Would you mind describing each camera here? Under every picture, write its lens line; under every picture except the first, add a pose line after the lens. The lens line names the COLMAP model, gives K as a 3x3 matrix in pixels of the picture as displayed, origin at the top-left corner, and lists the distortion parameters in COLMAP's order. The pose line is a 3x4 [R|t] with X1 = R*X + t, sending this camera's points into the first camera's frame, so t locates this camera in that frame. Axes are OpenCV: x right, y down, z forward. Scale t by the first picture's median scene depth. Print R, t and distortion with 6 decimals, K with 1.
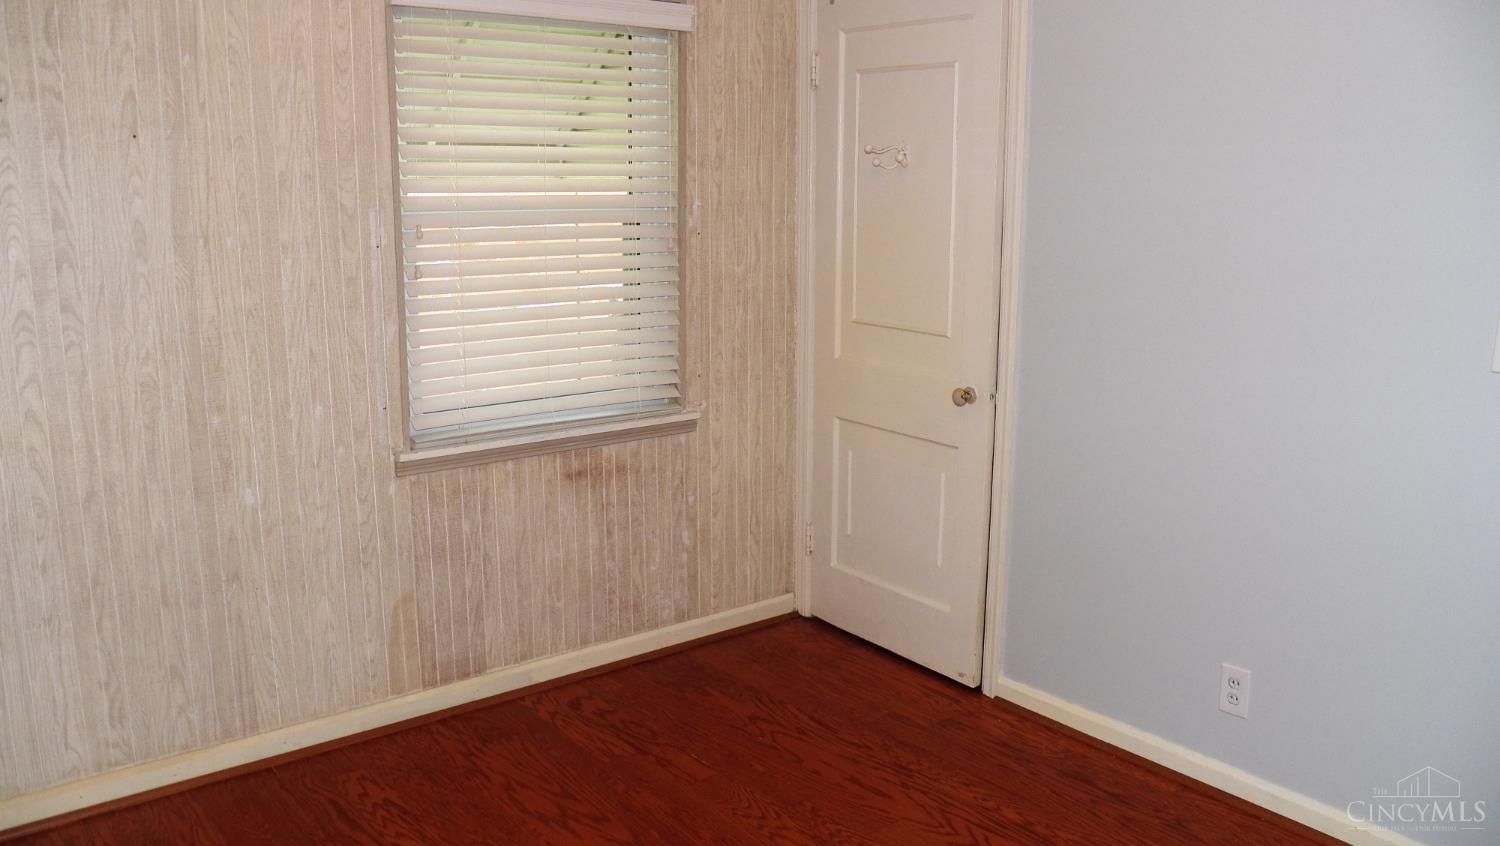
lens RADIAL K [[1231.8, 0, 754.1], [0, 1231.8, 423.6], [0, 0, 1]] dist [-0.134271, 0.094576]
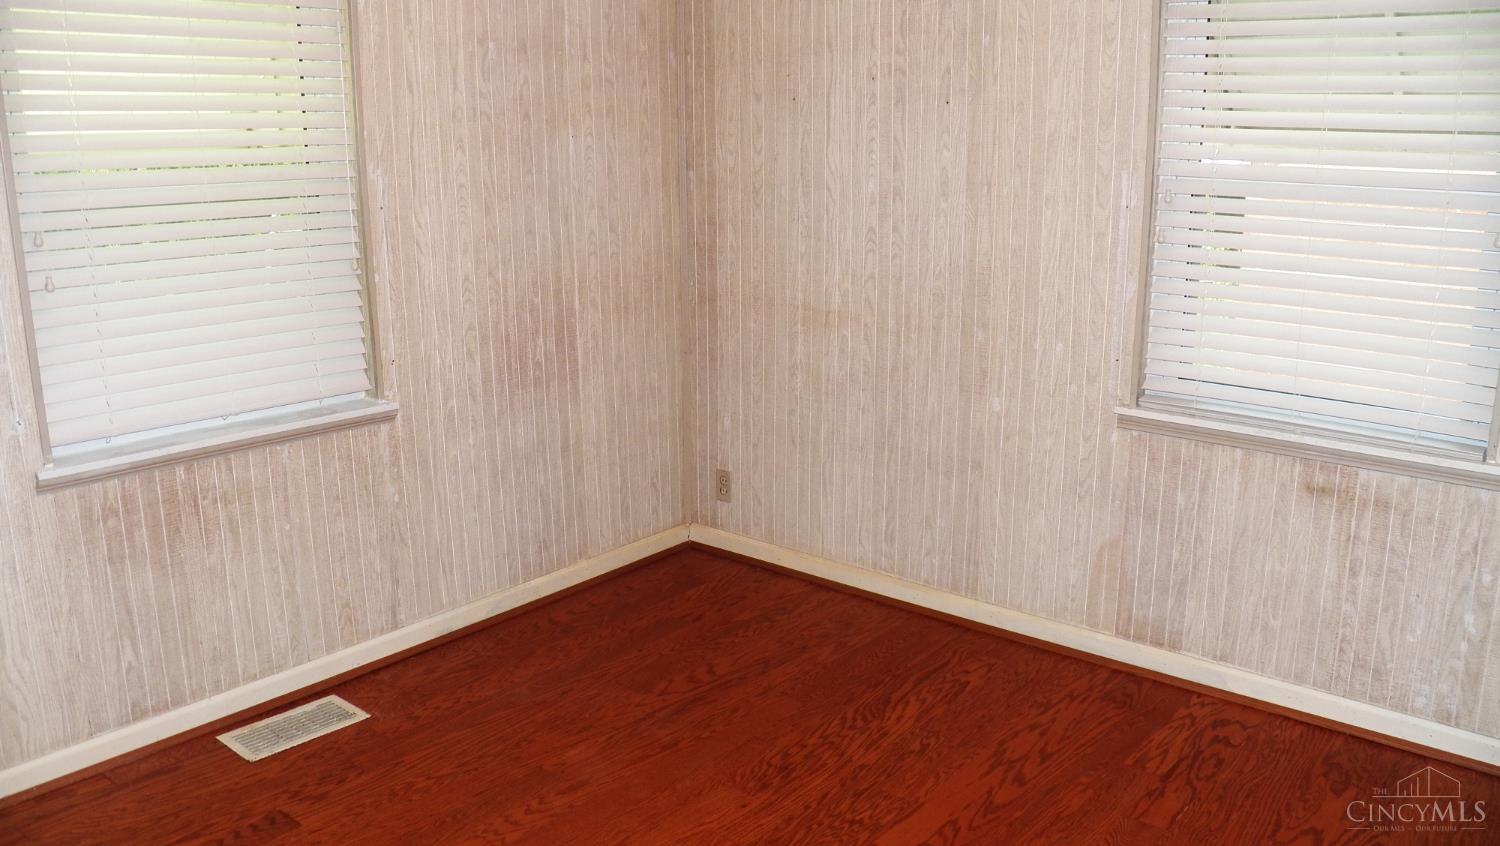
lens RADIAL K [[1231.8, 0, 749.1], [0, 1231.8, 425.5], [0, 0, 1]] dist [-0.134271, 0.094576]
pose [[0.195198, 0.231914, -0.952950, 0.685343], [-0.195144, 0.961397, 0.193998, -0.105371], [0.961154, 0.148094, 0.232919, 0.477118]]
